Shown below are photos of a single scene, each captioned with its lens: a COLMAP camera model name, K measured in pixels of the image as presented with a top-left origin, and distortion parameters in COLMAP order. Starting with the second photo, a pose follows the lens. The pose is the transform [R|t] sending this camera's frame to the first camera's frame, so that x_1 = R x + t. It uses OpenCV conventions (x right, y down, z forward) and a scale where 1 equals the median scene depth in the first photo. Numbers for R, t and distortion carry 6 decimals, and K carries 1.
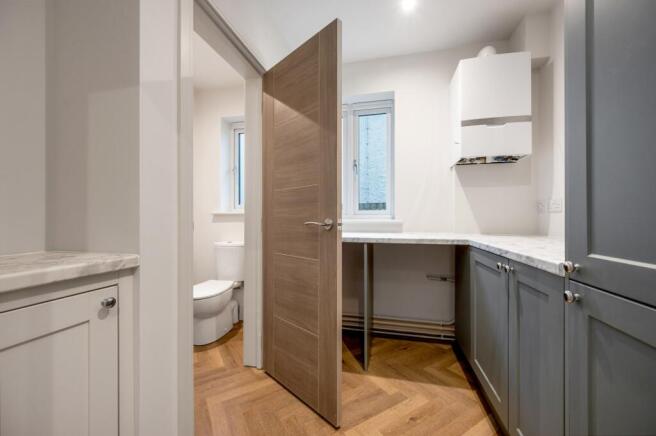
lens RADIAL K [[260.9, 0, 328.2], [0, 260.9, 218.7], [0, 0, 1]] dist [-0.003167, -0.000052]
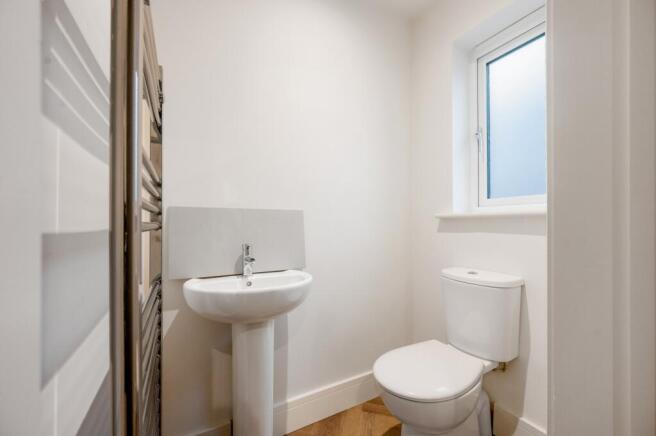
lens RADIAL K [[260.9, 0, 327.6], [0, 260.9, 221.0], [0, 0, 1]] dist [-0.003167, -0.000052]
pose [[0.682909, -0.003302, -0.730496, -0.197624], [-0.000634, 0.999987, -0.005112, -0.006376], [0.730504, 0.003954, 0.682897, 0.446884]]
